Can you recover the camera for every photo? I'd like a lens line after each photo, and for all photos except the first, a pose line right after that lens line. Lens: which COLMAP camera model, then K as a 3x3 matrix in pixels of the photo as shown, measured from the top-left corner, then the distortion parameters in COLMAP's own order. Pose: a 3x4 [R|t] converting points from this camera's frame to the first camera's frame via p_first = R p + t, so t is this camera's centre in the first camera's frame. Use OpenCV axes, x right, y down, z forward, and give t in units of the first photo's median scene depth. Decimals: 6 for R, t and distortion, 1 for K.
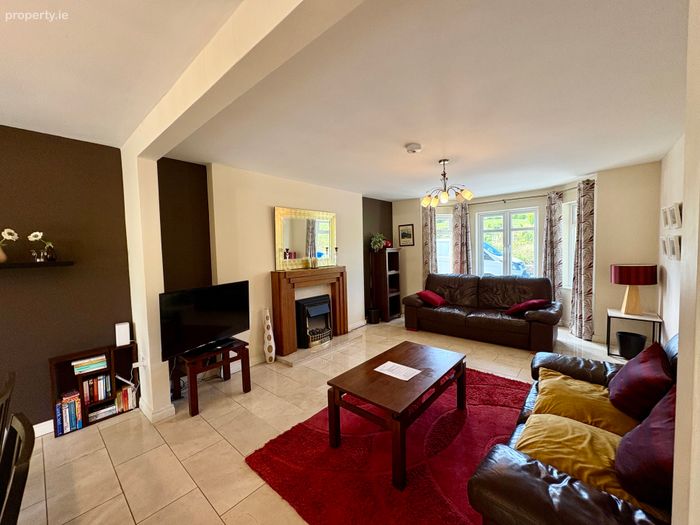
lens RADIAL K [[278.1, 0, 350.0], [0, 278.1, 262.5], [0, 0, 1]] dist [0.002950, 0.000169]
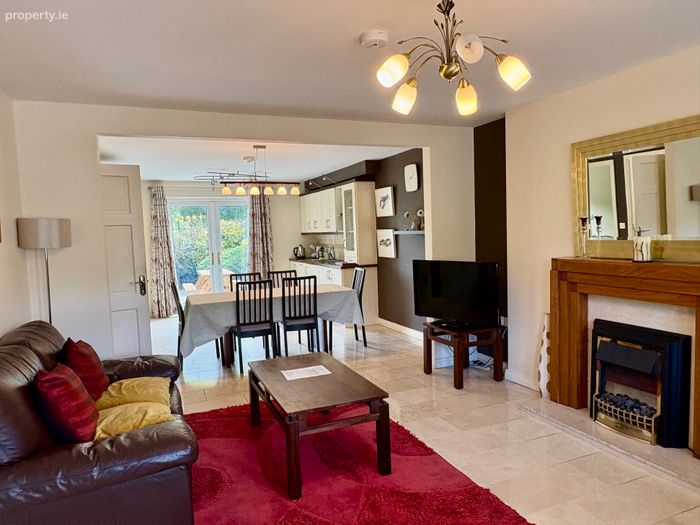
lens RADIAL K [[476.7, 0, 350.0], [0, 476.7, 262.5], [0, 0, 1]] dist [-0.002388, 0.000856]
pose [[-0.438806, 0.104700, -0.892461, 0.750568], [0.004550, 0.993435, 0.114309, -0.067327], [0.898570, 0.046099, -0.436402, 0.935803]]
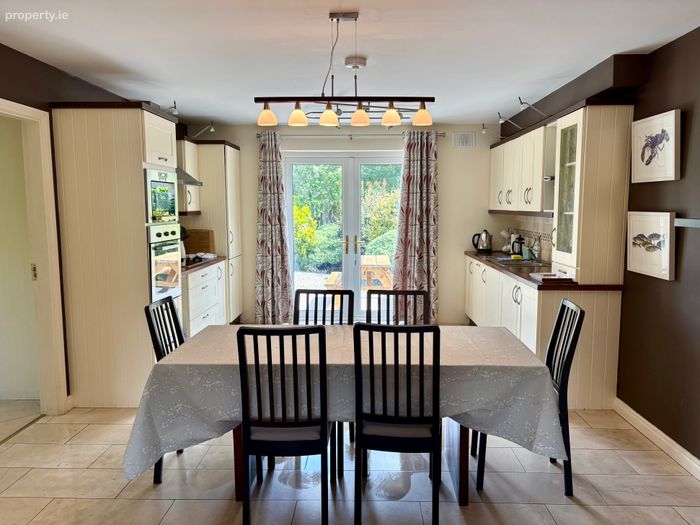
lens RADIAL K [[531.7, 0, 350.0], [0, 531.7, 262.5], [0, 0, 1]] dist [0.083607, -0.111770]
pose [[-0.774730, 0.095482, -0.625041, 0.070813], [-0.008173, 0.986938, 0.160896, -0.043520], [0.632239, 0.129760, -0.763830, 0.662852]]
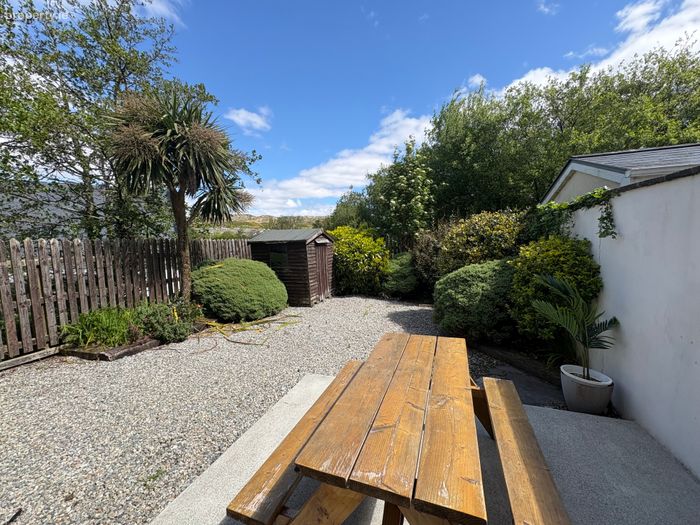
lens RADIAL K [[278.1, 0, 350.0], [0, 278.1, 262.5], [0, 0, 1]] dist [0.002950, 0.000169]
pose [[-0.932526, 0.080278, -0.352068, -1.162832], [0.033216, 0.989912, 0.137738, 0.069433], [0.359573, 0.116750, -0.925784, -0.633425]]
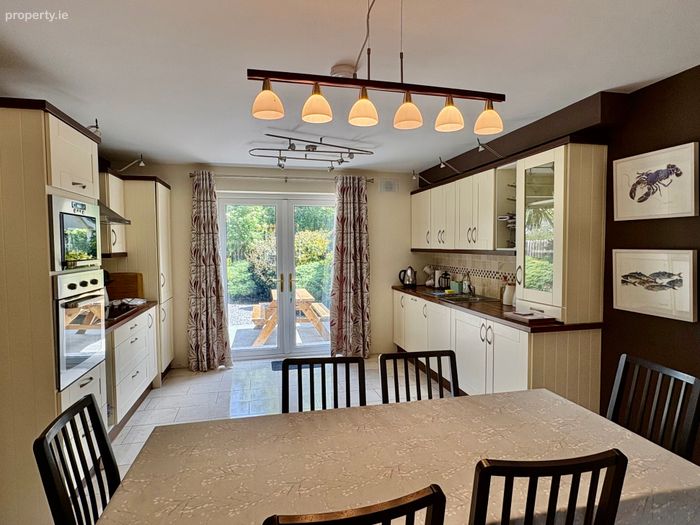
lens RADIAL K [[395.4, 0, 350.0], [0, 395.4, 262.5], [0, 0, 1]] dist [0.000804, 0.002622]
pose [[-0.584788, 0.067241, -0.808395, -0.068856], [-0.015846, 0.995422, 0.094260, -0.020079], [0.811032, 0.067932, -0.581045, 0.291369]]
